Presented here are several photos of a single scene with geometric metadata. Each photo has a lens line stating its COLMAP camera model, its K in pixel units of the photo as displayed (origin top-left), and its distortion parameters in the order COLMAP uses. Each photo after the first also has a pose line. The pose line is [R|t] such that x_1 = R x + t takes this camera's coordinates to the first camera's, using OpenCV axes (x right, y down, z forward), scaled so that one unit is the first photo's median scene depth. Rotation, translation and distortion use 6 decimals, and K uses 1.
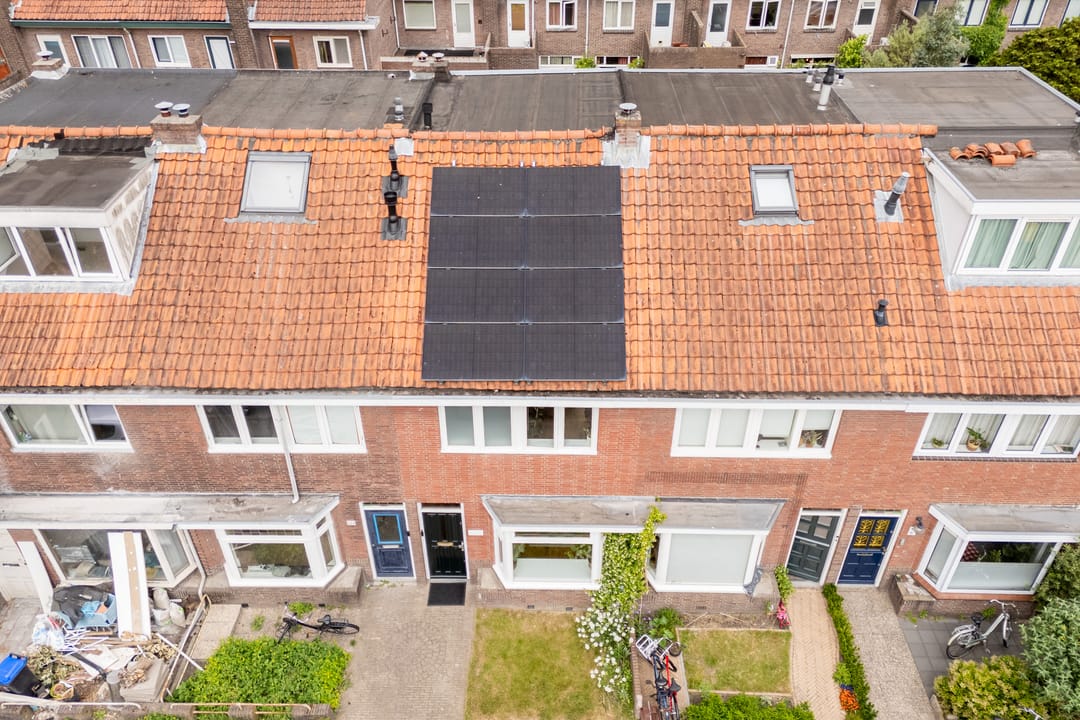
lens RADIAL K [[805.2, 0, 534.9], [0, 805.2, 336.8], [0, 0, 1]] dist [0.073406, -0.064042]
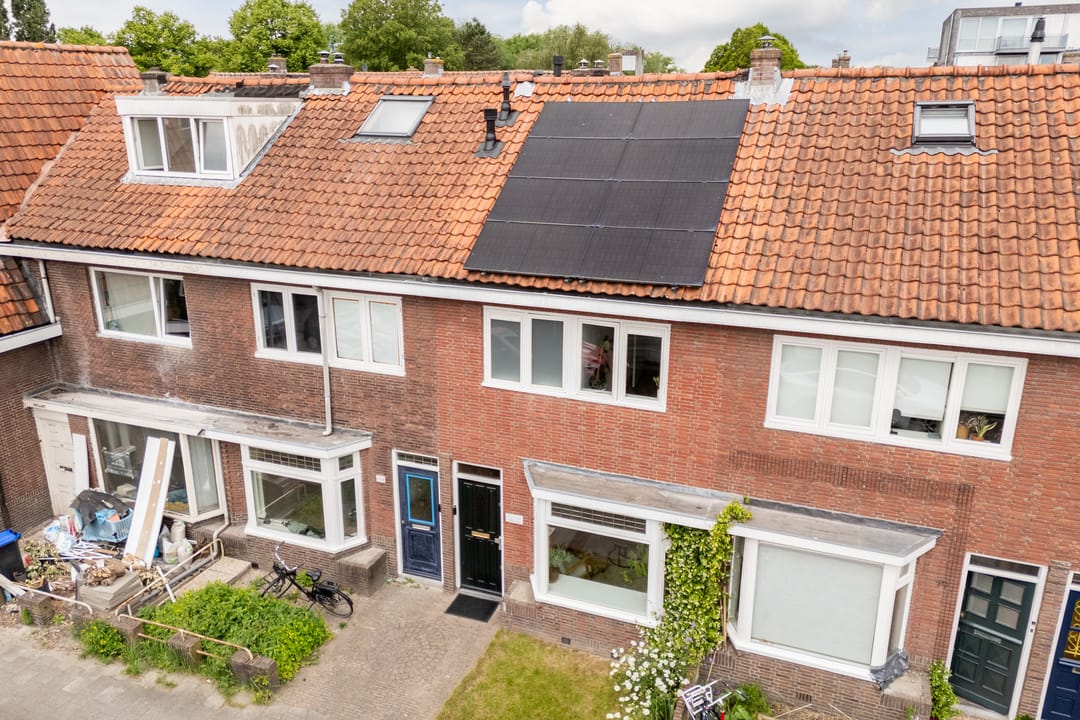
lens RADIAL K [[805.2, 0, 538.8], [0, 805.2, 341.2], [0, 0, 1]] dist [0.073406, -0.064042]
pose [[0.938947, 0.106922, -0.327026, 0.200229], [-0.208726, 0.932621, -0.294366, 0.323125], [0.273517, 0.344653, 0.897999, 0.242272]]
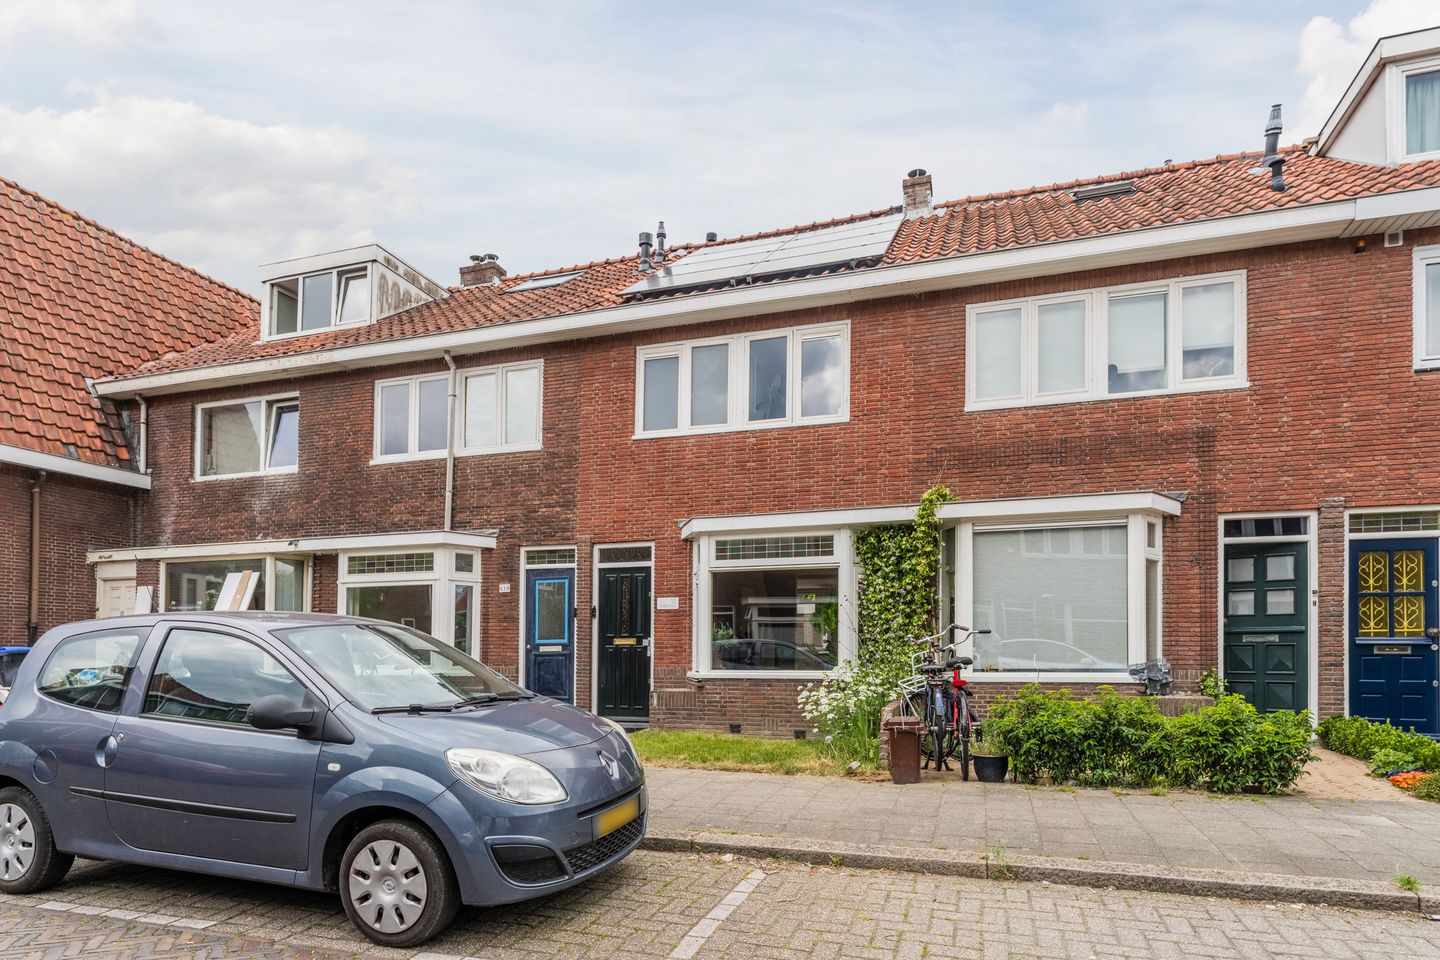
lens RADIAL K [[823.5, 0, 740.0], [0, 823.5, 633.3], [0, 0, 1]] dist [-0.013372, 0.007100]
pose [[0.956494, 0.001735, -0.291747, 0.180172], [-0.178952, 0.793269, -0.581980, 0.661831], [0.230424, 0.608869, 0.759067, 0.557094]]
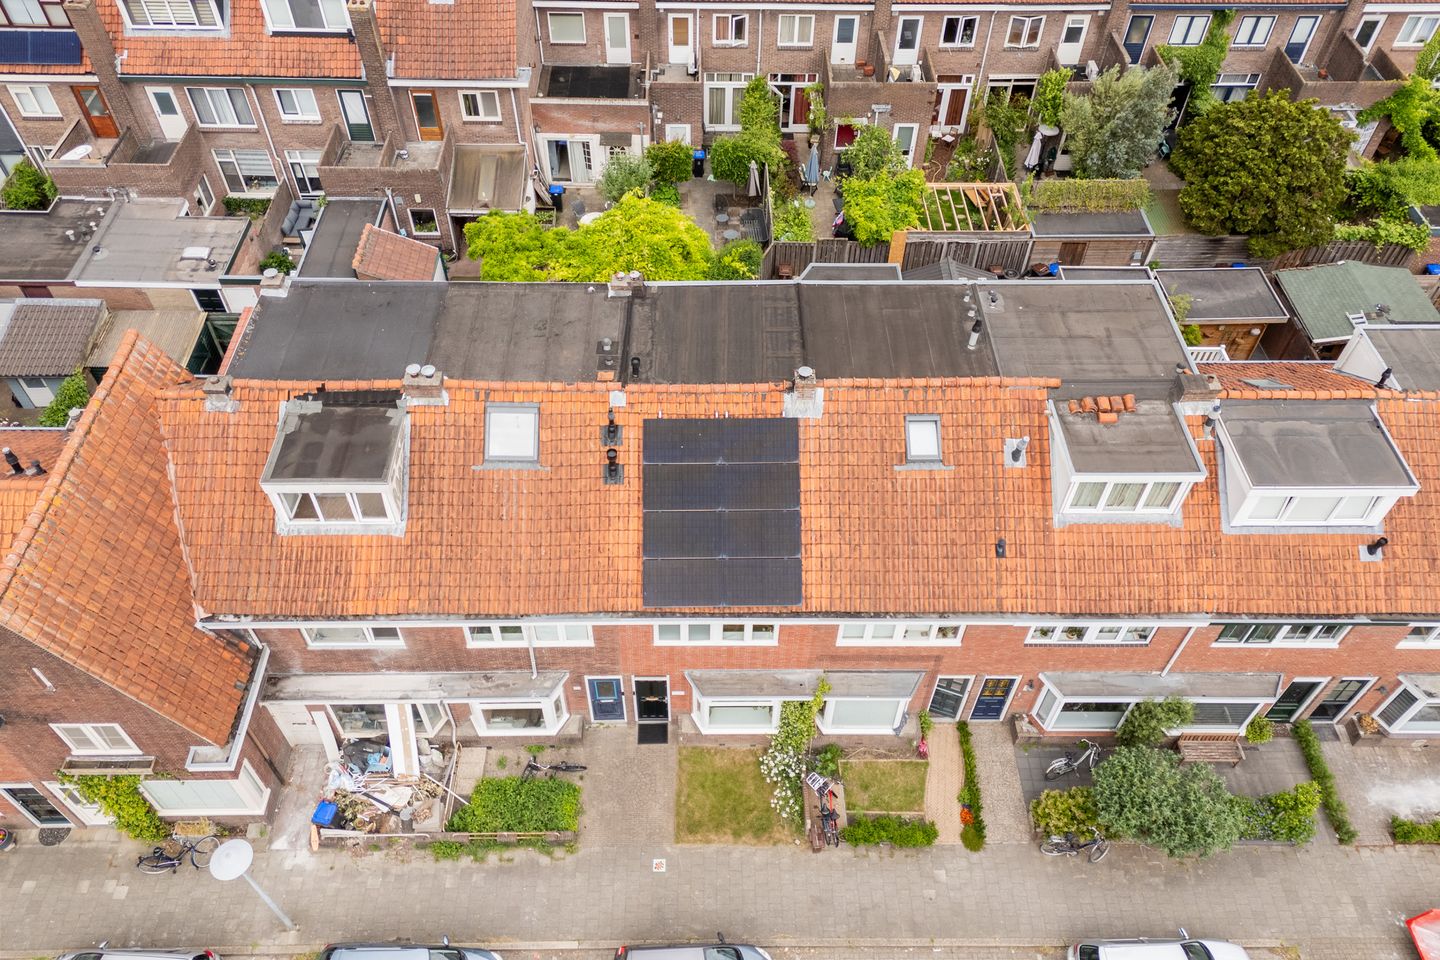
lens RADIAL K [[1073.6, 0, 712.1], [0, 1073.6, 440.2], [0, 0, 1]] dist [0.073406, -0.064042]
pose [[0.999355, -0.011164, 0.034139, -0.076736], [0.003936, 0.978779, 0.204879, -0.493616], [-0.035702, -0.204613, 0.978192, -0.553010]]
